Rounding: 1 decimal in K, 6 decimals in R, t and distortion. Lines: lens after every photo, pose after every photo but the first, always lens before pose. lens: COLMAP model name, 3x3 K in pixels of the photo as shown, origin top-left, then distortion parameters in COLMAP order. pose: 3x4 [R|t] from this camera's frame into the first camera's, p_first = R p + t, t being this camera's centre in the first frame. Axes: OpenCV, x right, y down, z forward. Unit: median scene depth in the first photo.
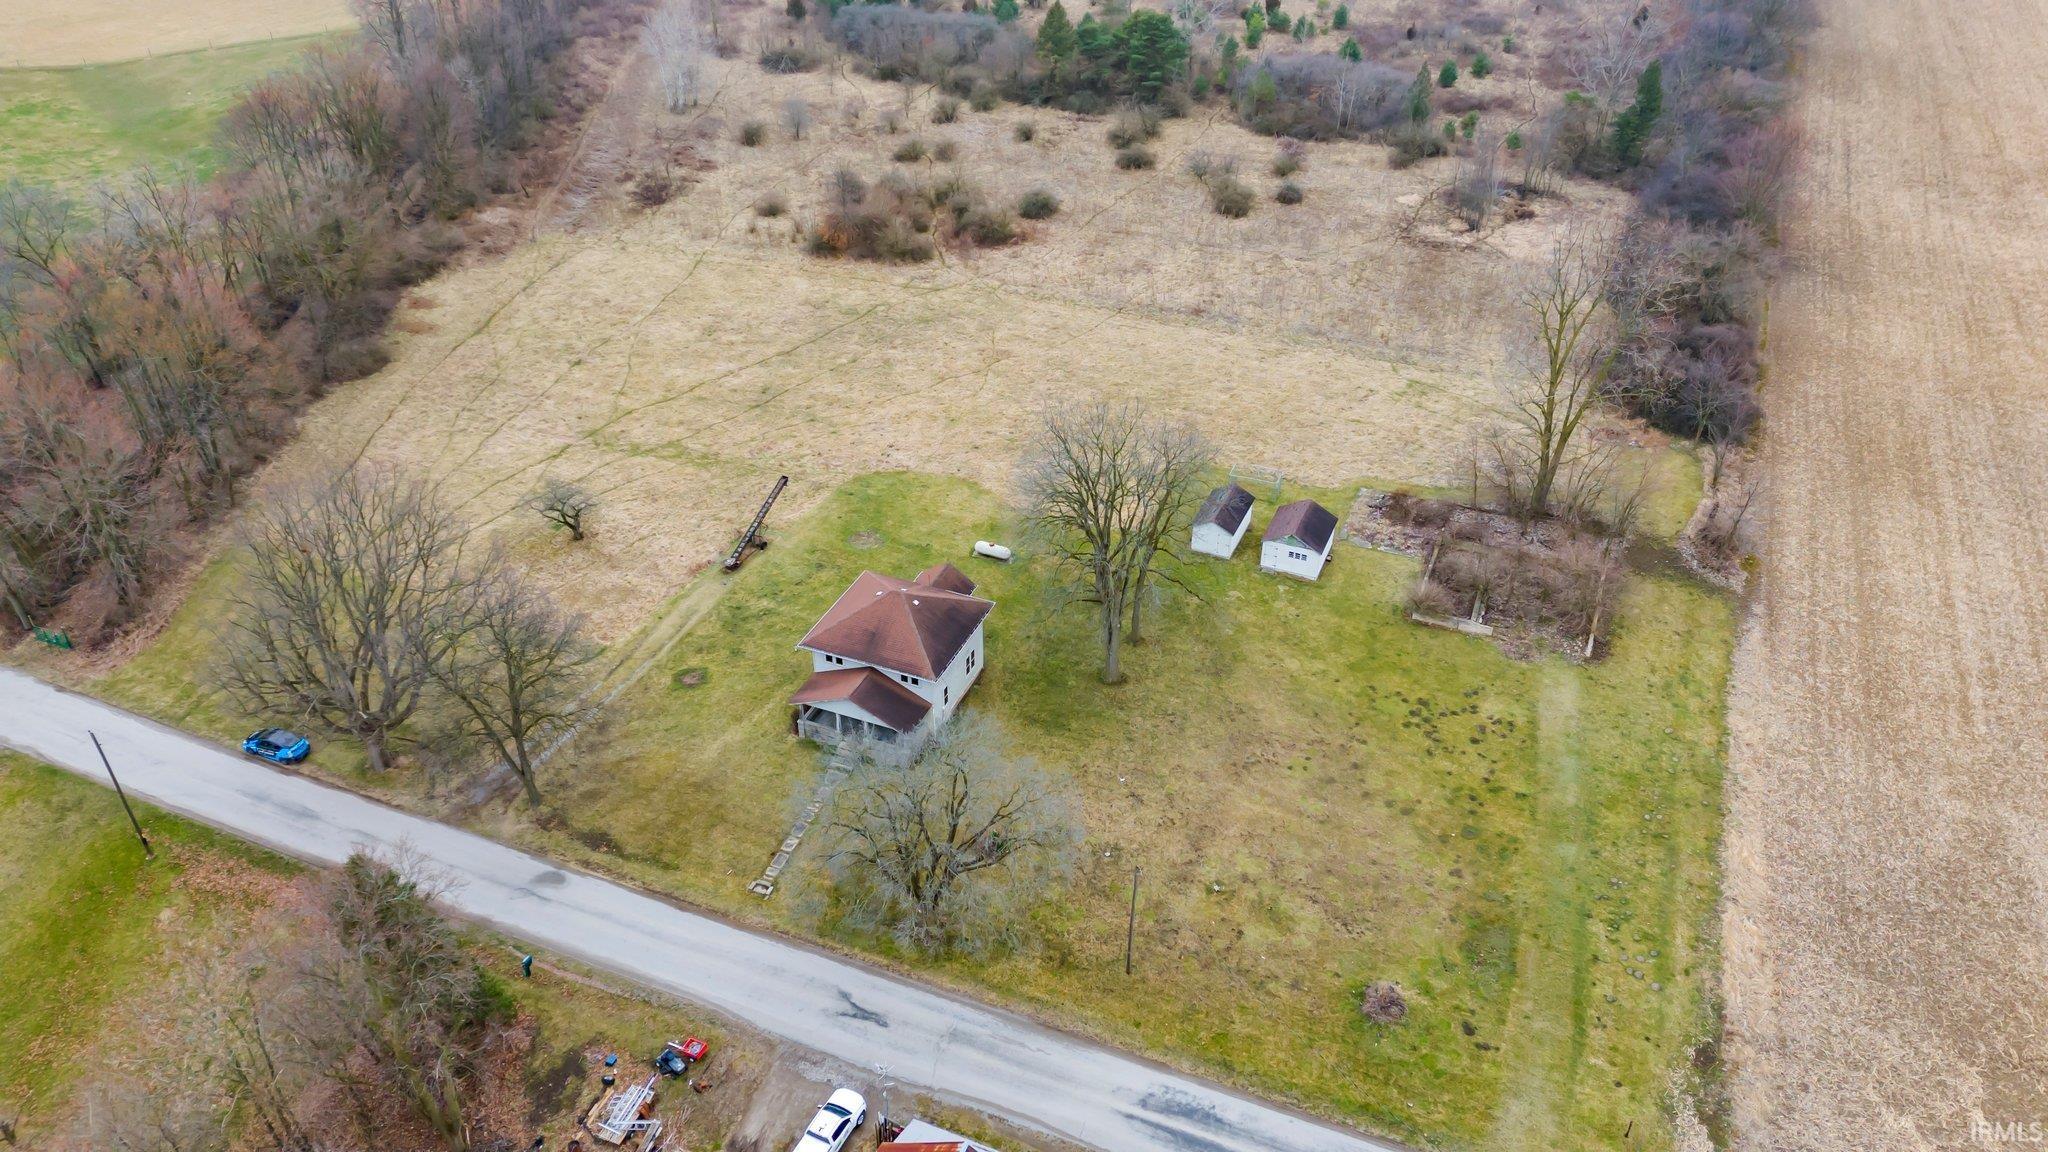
lens RADIAL K [[1465.7, 0, 1023.9], [0, 1465.7, 607.0], [0, 0, 1]] dist [0.110608, -0.129864]
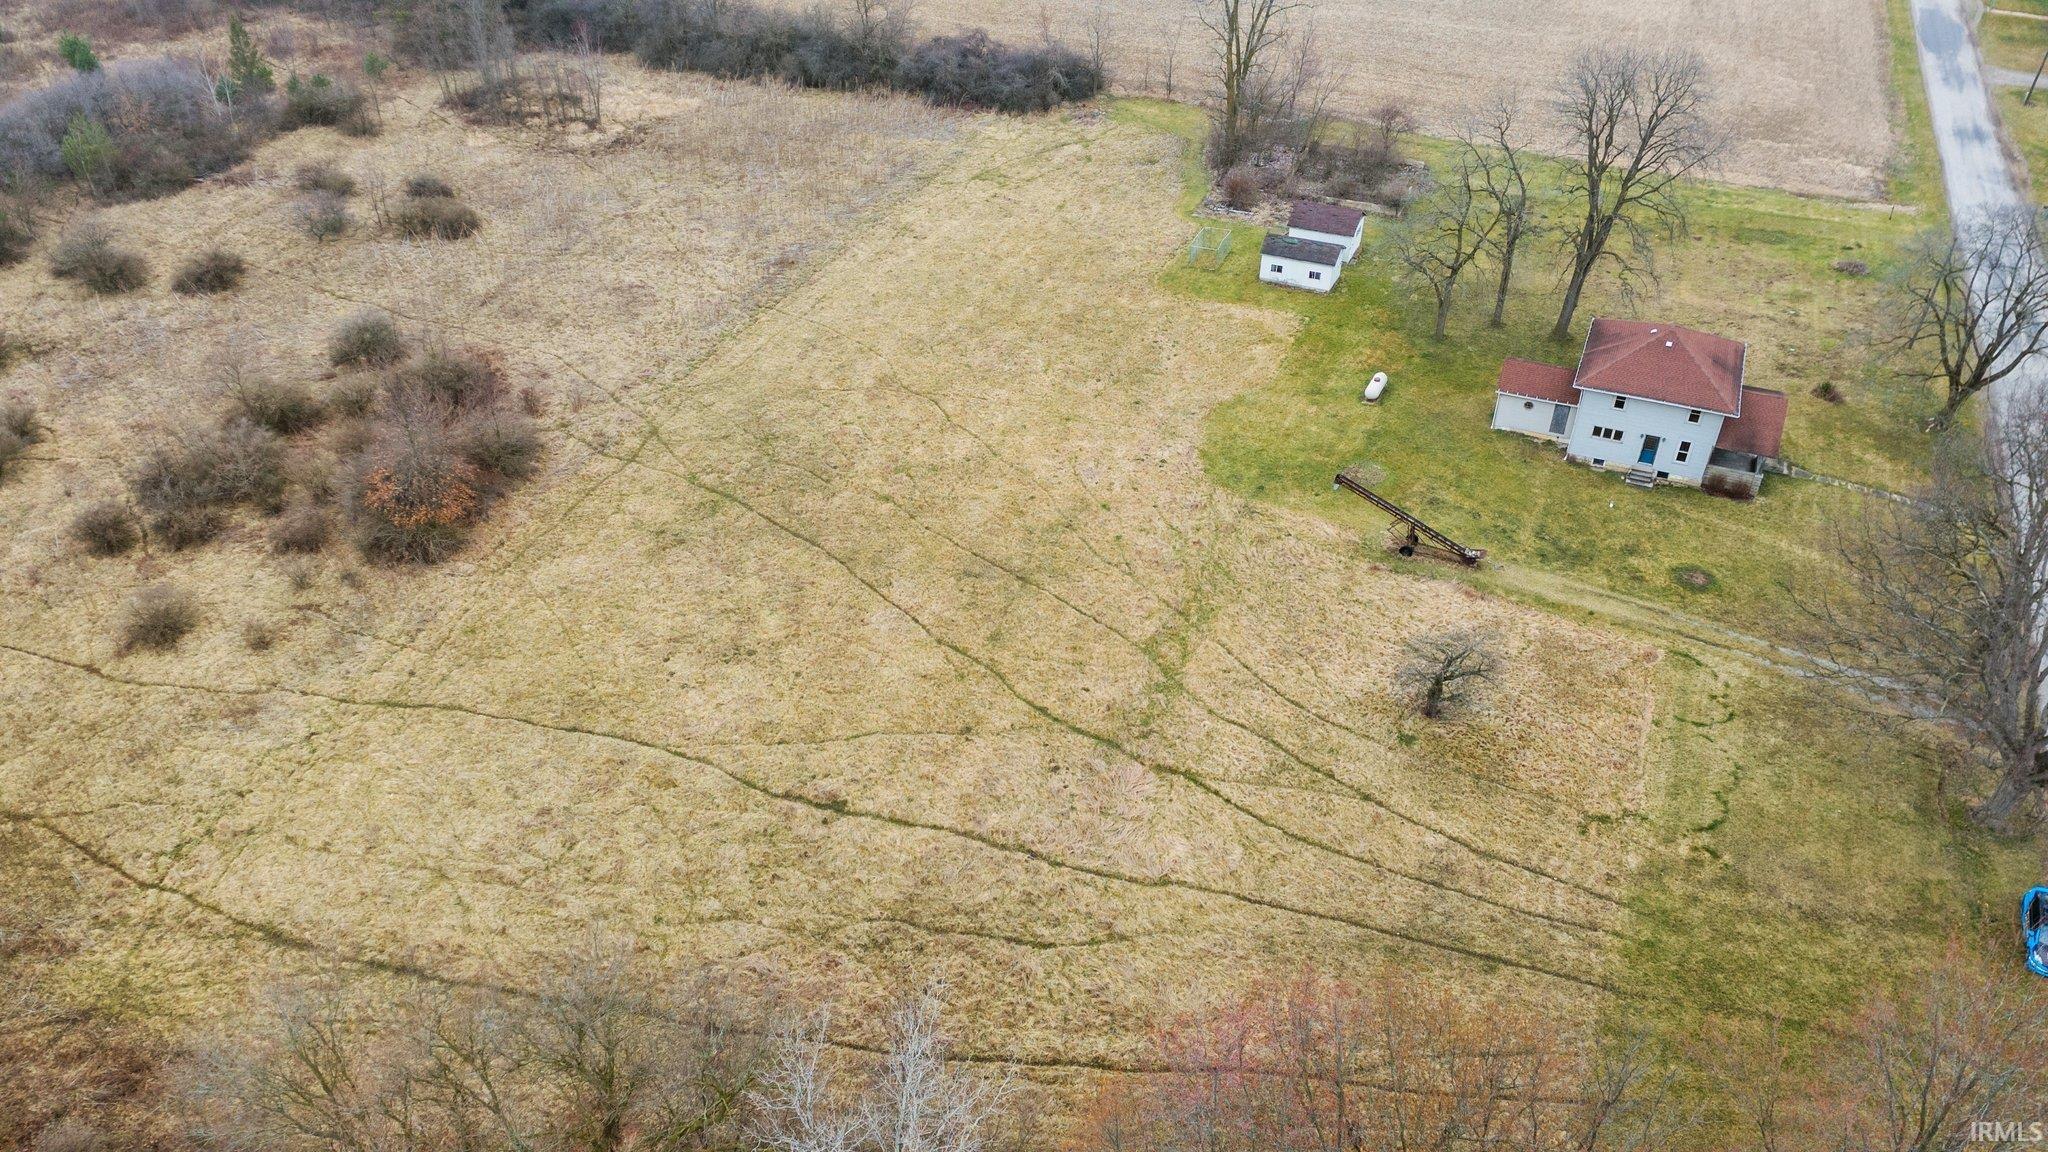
lens RADIAL K [[1465.7, 0, 1023.9], [0, 1465.7, 607.0], [0, 0, 1]] dist [0.110608, -0.129864]
pose [[0.011708, -0.613480, 0.789623, -0.807977], [0.591038, 0.641211, 0.489411, -0.514134], [-0.806559, 0.460967, 0.370097, 0.899396]]
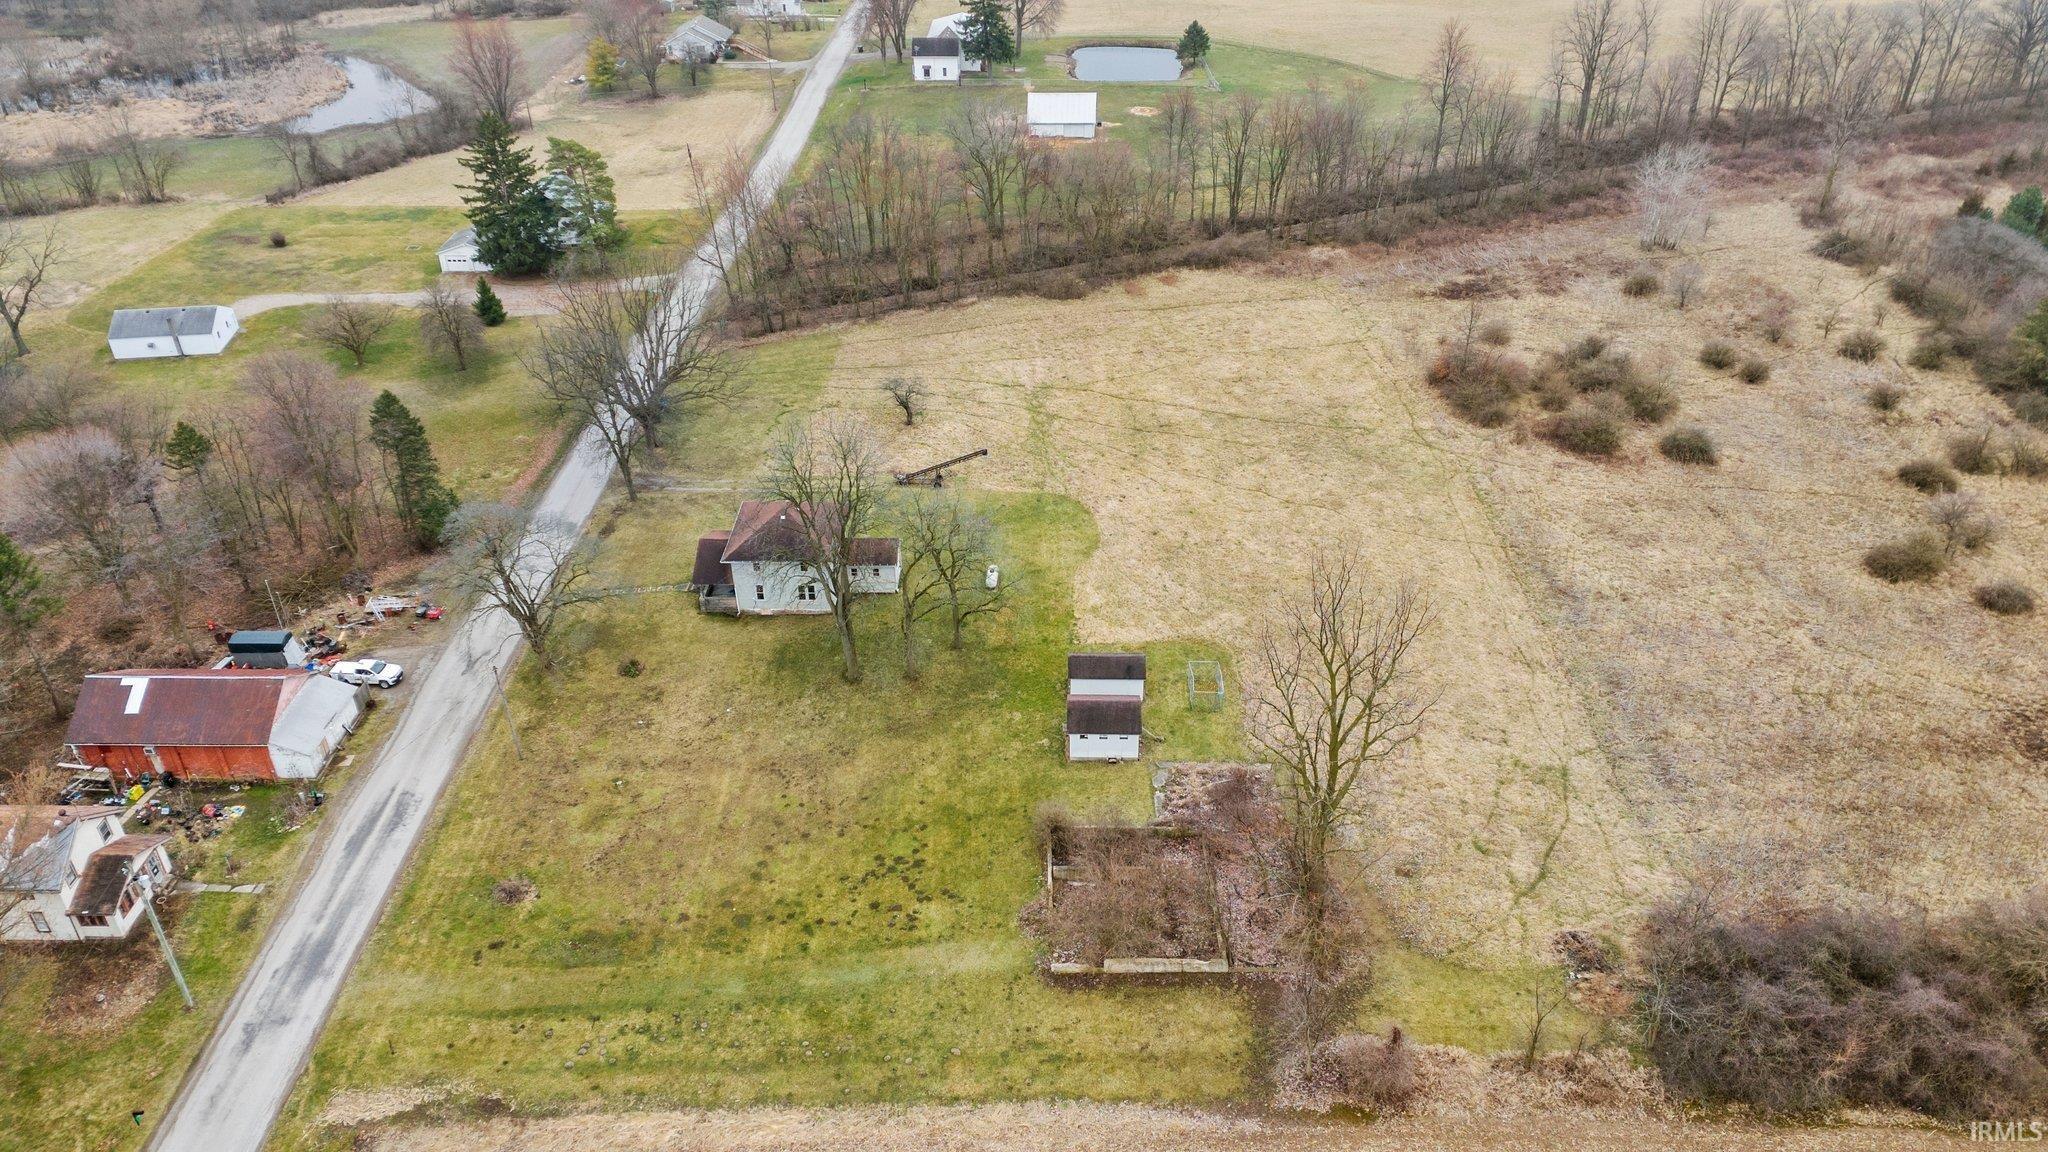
lens RADIAL K [[1465.7, 0, 1023.9], [0, 1465.7, 607.0], [0, 0, 1]] dist [0.110608, -0.129864]
pose [[0.363505, 0.509314, -0.780040, 0.863897], [-0.542370, 0.796483, 0.267301, -0.329695], [0.757429, 0.325905, 0.565762, 0.395005]]
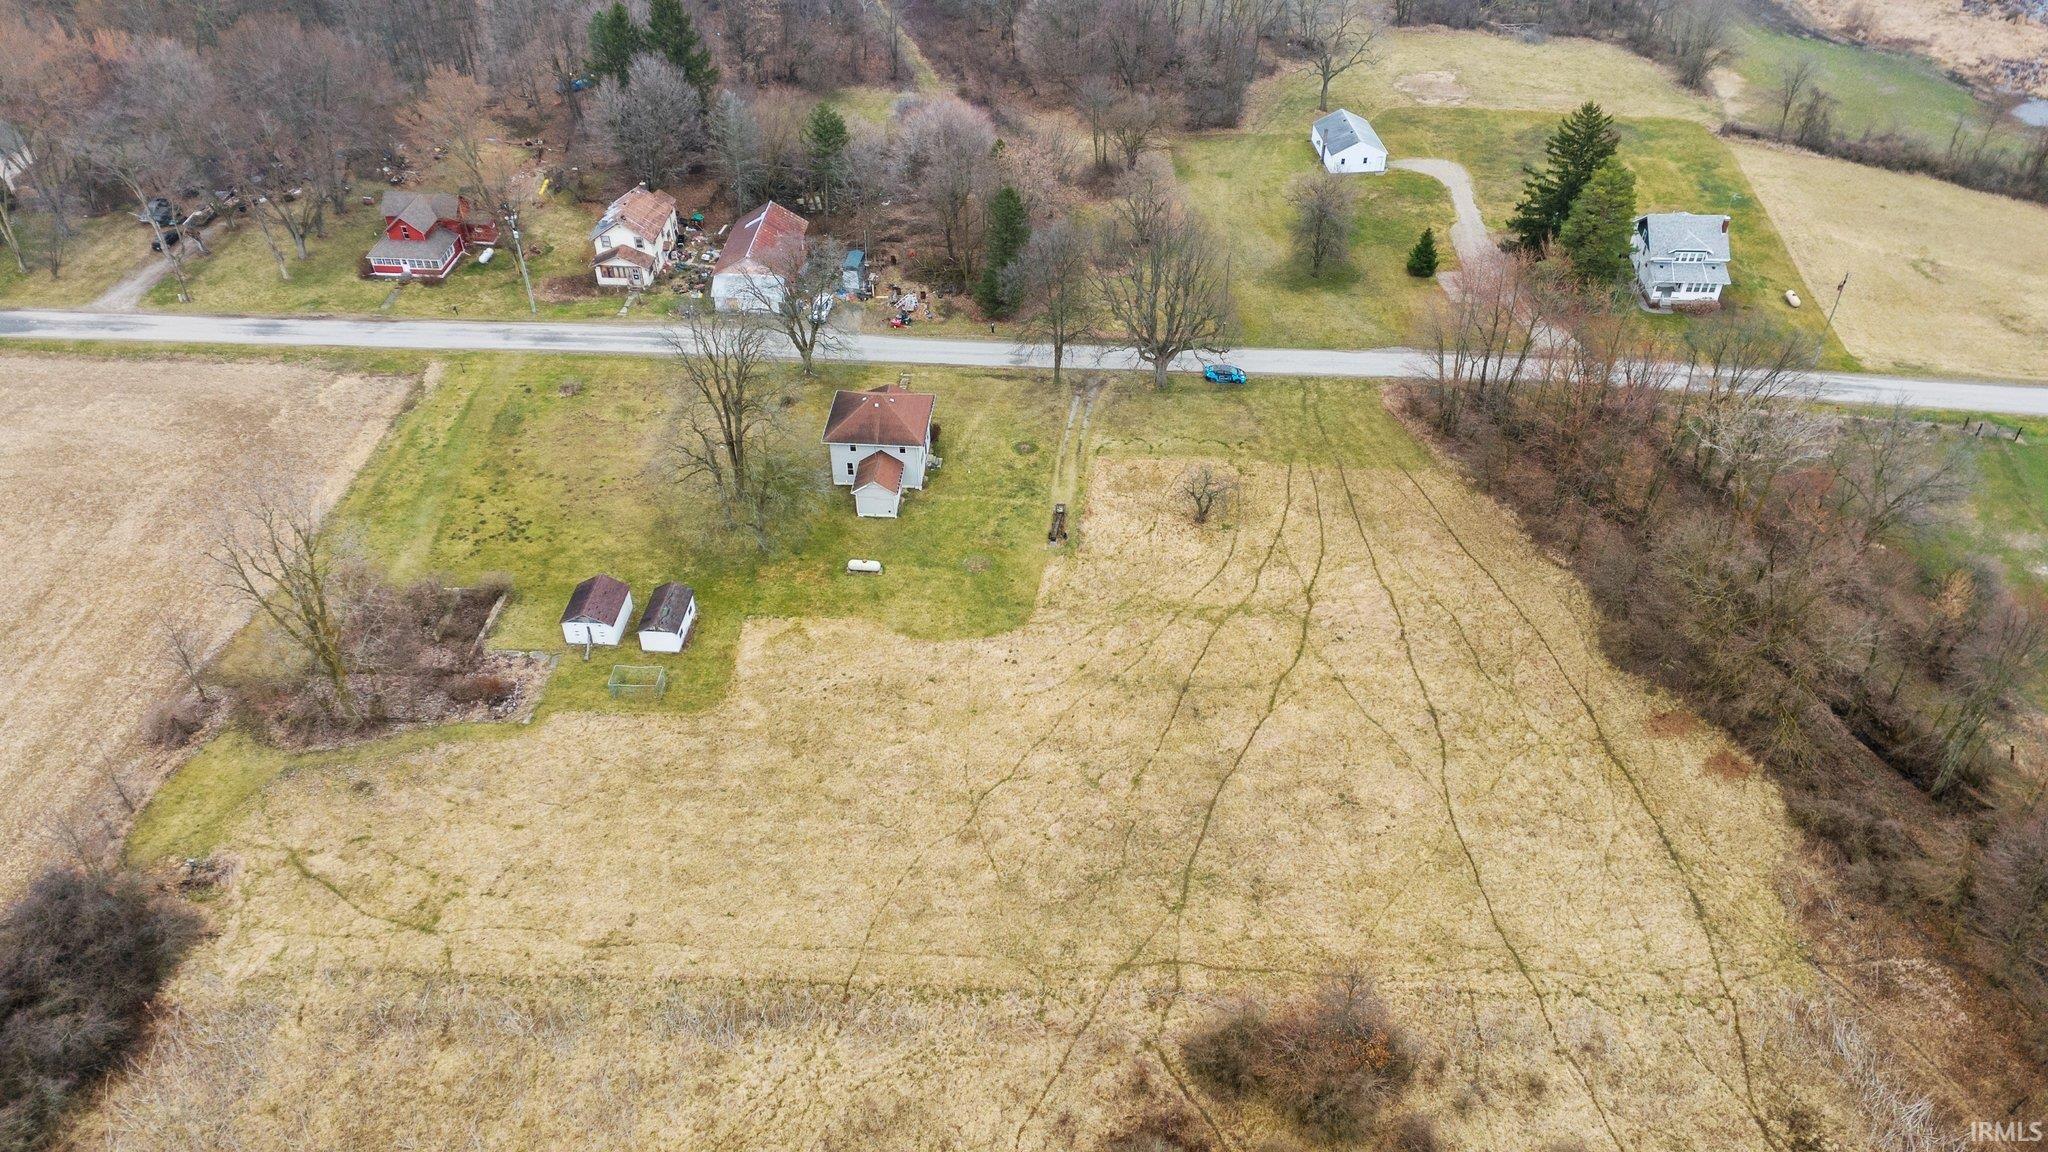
lens RADIAL K [[1465.7, 0, 1023.9], [0, 1465.7, 607.0], [0, 0, 1]] dist [0.110608, -0.129864]
pose [[-0.946416, 0.209303, -0.245943, 0.154127], [-0.192231, 0.246847, 0.949797, -1.178038], [0.259506, 0.946181, -0.193385, 1.289841]]
